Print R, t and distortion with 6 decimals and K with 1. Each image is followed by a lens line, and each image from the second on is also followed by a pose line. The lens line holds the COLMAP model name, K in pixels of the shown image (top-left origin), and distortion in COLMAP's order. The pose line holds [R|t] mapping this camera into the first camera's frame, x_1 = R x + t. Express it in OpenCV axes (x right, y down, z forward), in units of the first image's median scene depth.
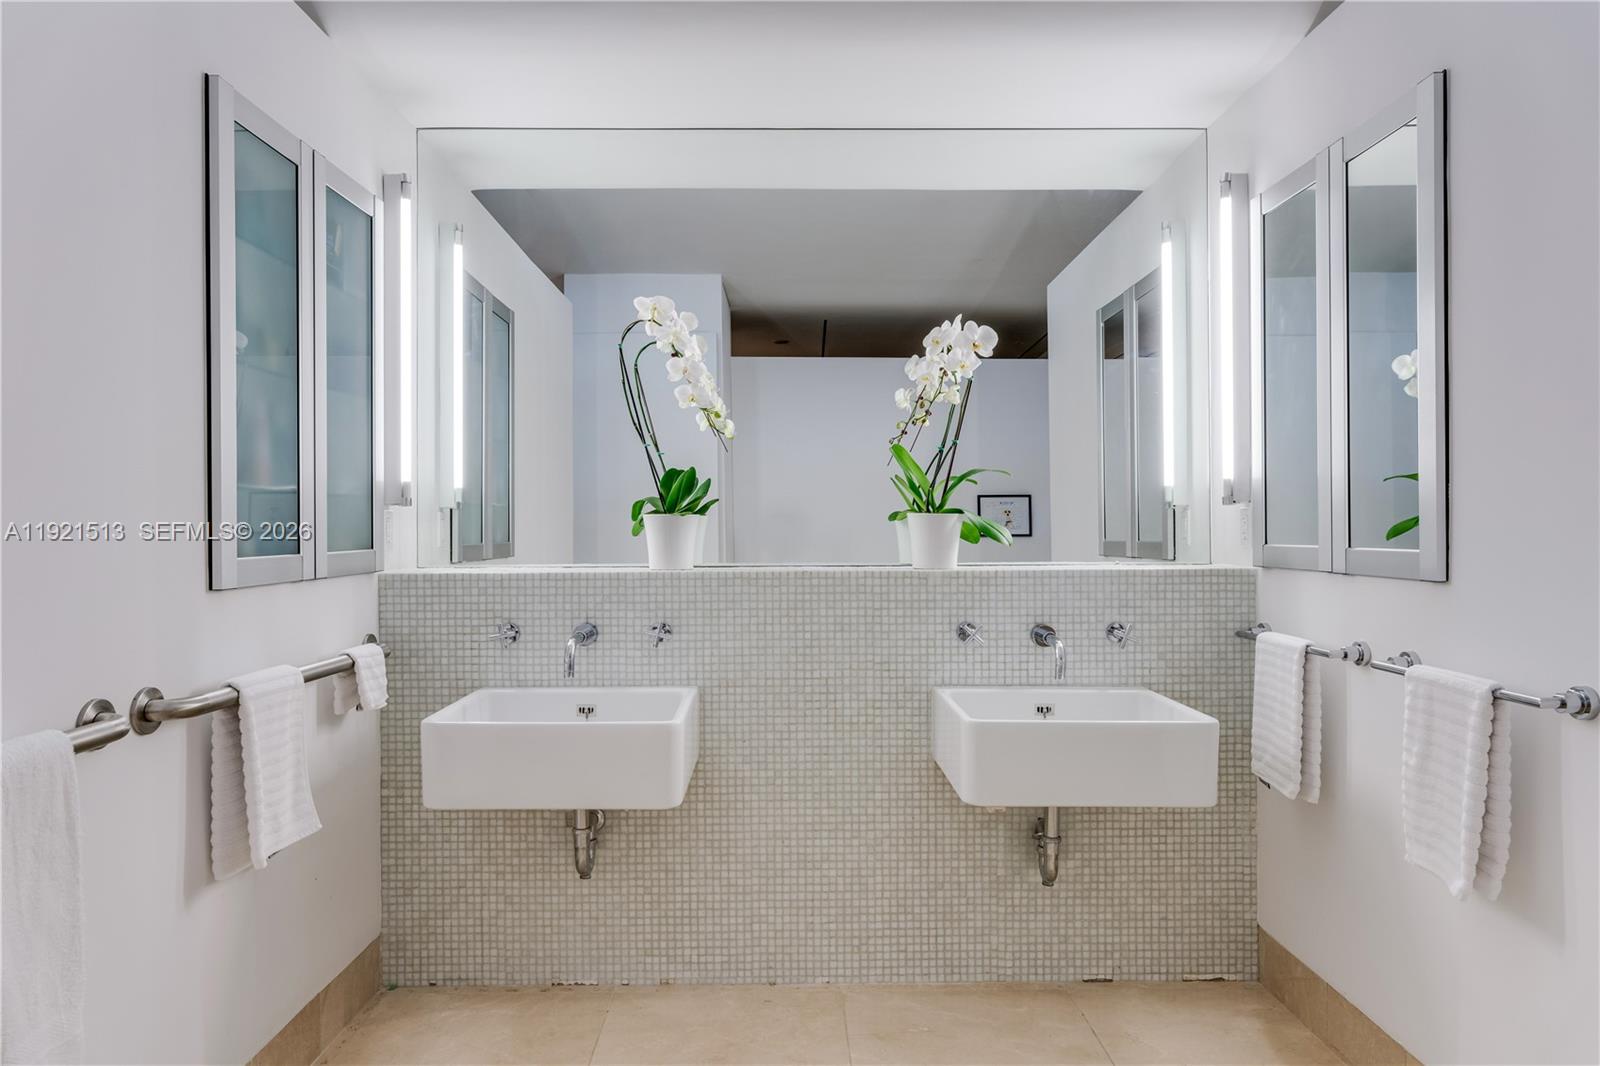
lens RADIAL K [[1023.5, 0, 797.2], [0, 1023.5, 540.1], [0, 0, 1]] dist [-0.011646, 0.007400]
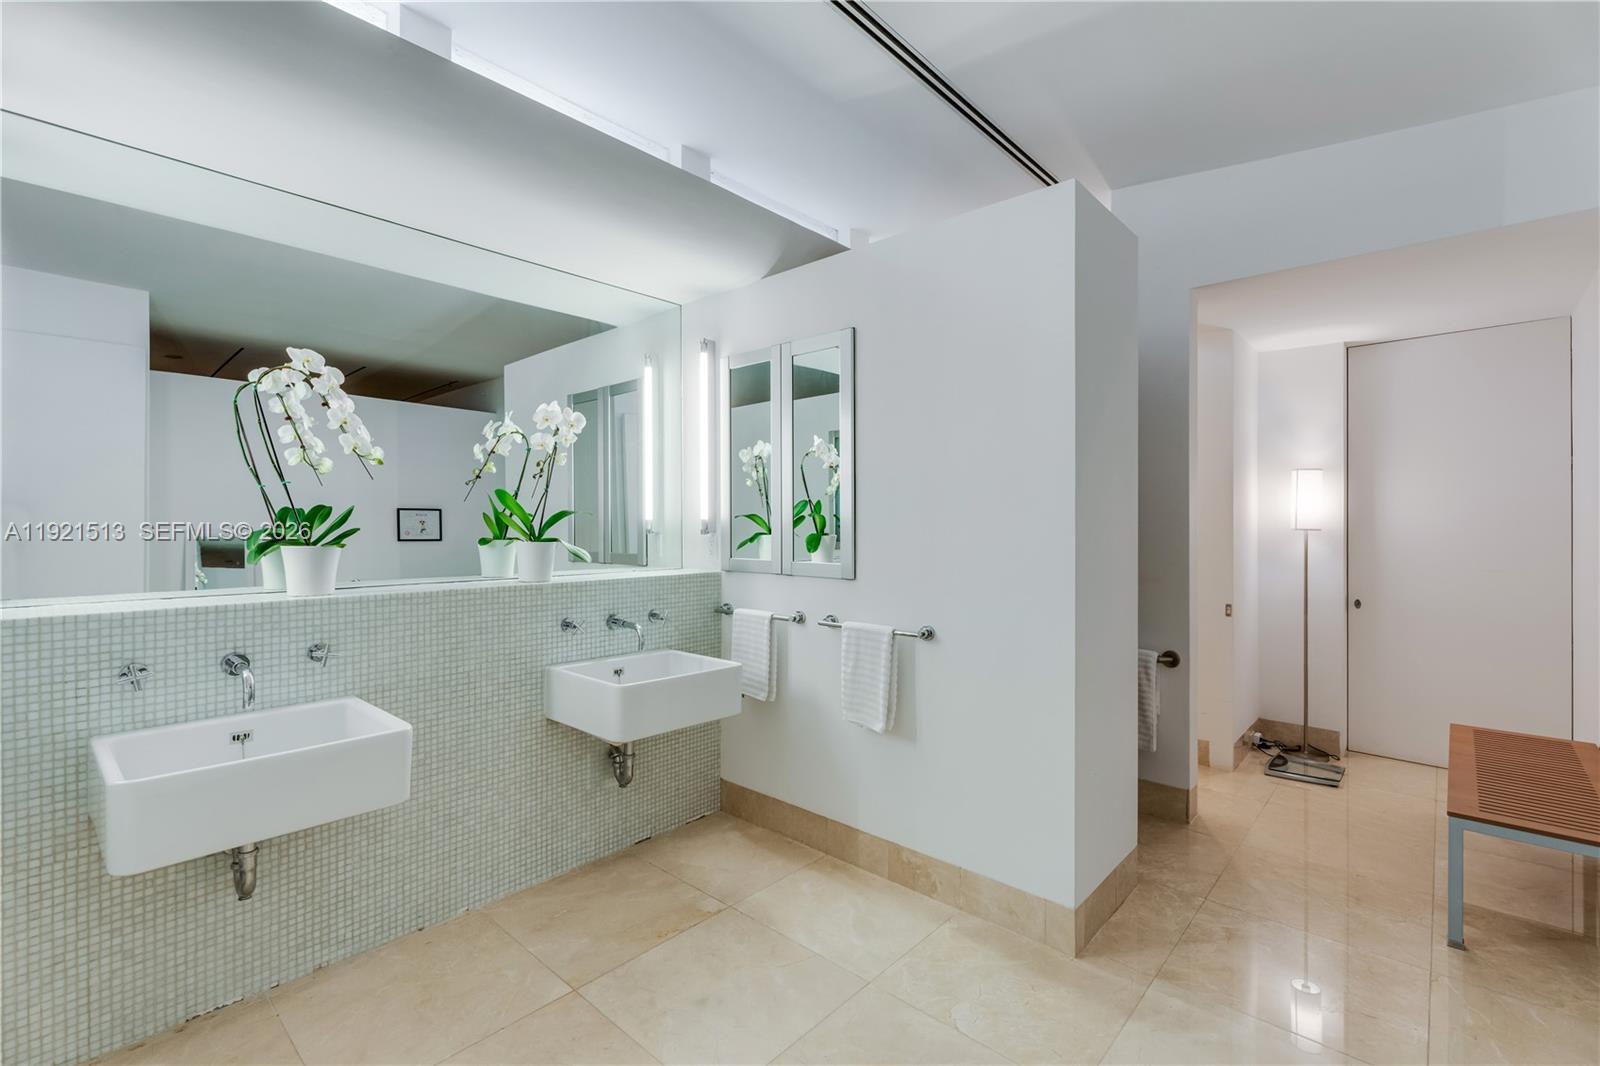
lens RADIAL K [[713.3, 0, 800.0], [0, 713.3, 522.9], [0, 0, 1]] dist [0.002624, -0.001306]
pose [[0.673808, 0.005814, 0.738884, -0.354431], [0.002024, 0.999951, -0.009714, -0.042531], [-0.738904, 0.008041, 0.673763, 0.085858]]
